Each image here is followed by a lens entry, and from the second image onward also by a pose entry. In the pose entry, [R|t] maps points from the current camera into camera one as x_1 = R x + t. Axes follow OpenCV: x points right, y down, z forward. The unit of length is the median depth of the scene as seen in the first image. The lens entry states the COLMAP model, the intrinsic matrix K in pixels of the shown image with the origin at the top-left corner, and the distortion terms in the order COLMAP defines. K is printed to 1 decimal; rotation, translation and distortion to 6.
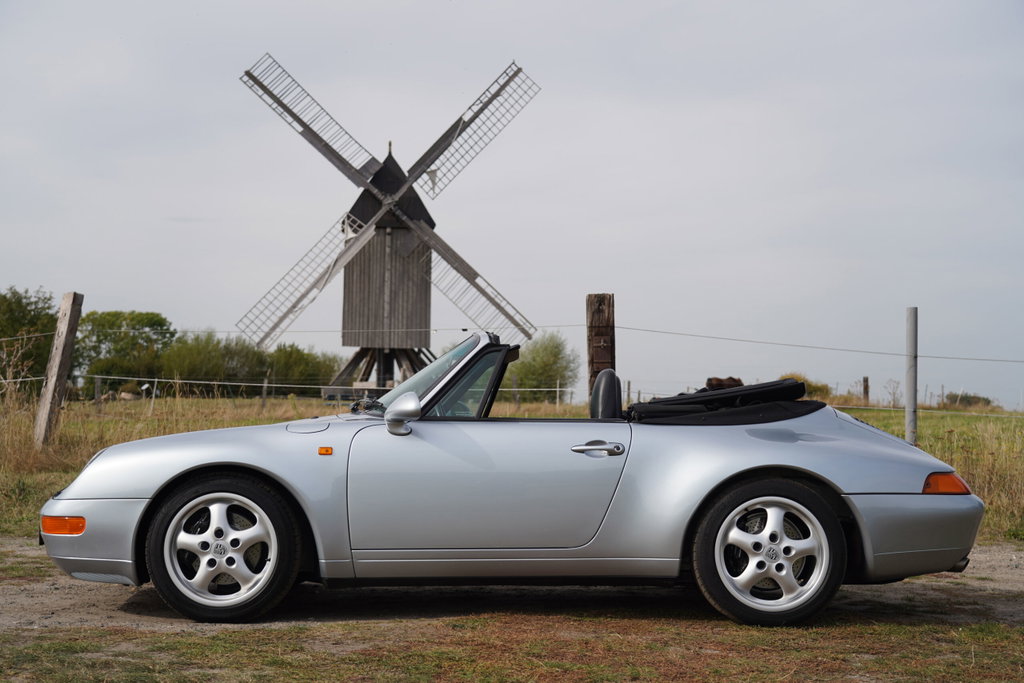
lens RADIAL K [[1404.8, 0, 503.1], [0, 1404.8, 345.7], [0, 0, 1]] dist [0.043222, 0.000000]
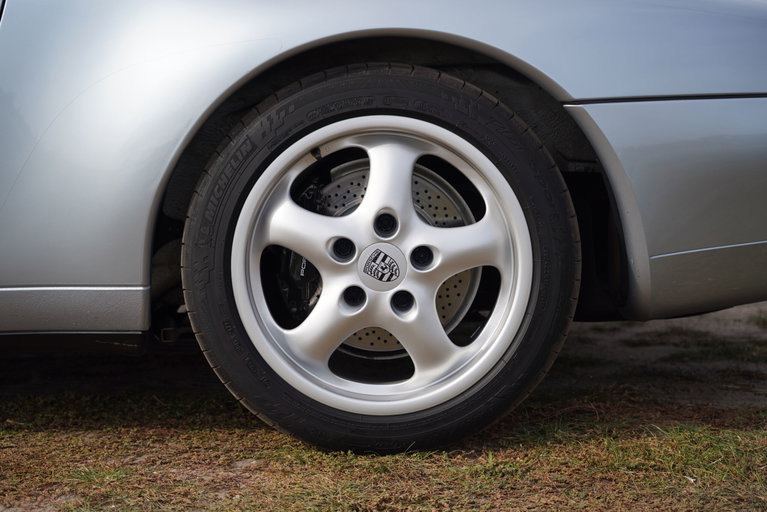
lens RADIAL K [[1655.6, 0, 382.2], [0, 1655.6, 249.9], [0, 0, 1]] dist [0.099502, 0.000000]
pose [[0.999215, -0.032525, 0.022598, 0.177542], [0.027998, 0.983669, 0.177796, 0.063006], [-0.028012, -0.177024, 0.983808, 0.552014]]
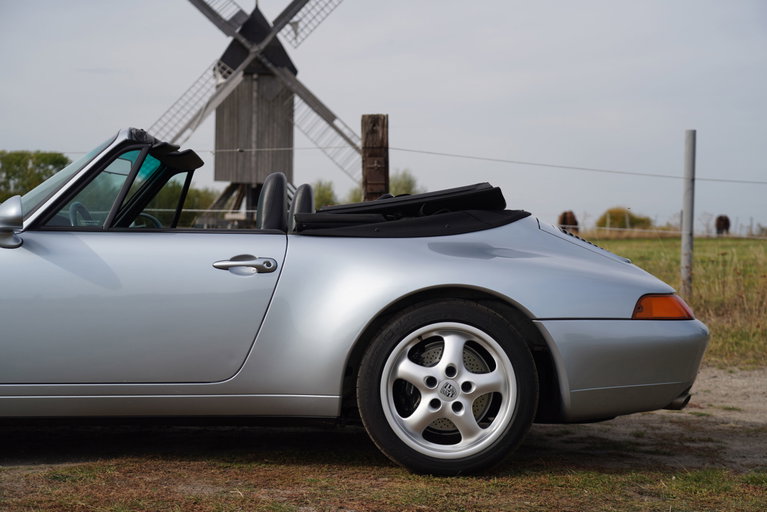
lens RADIAL K [[1237.1, 0, 378.6], [0, 1237.1, 260.0], [0, 0, 1]] dist [0.051077, 0.000000]
pose [[0.999974, 0.003294, 0.006476, 0.141591], [-0.003687, 0.998095, 0.061587, 0.024888], [-0.006261, -0.061610, 0.998081, 0.265815]]
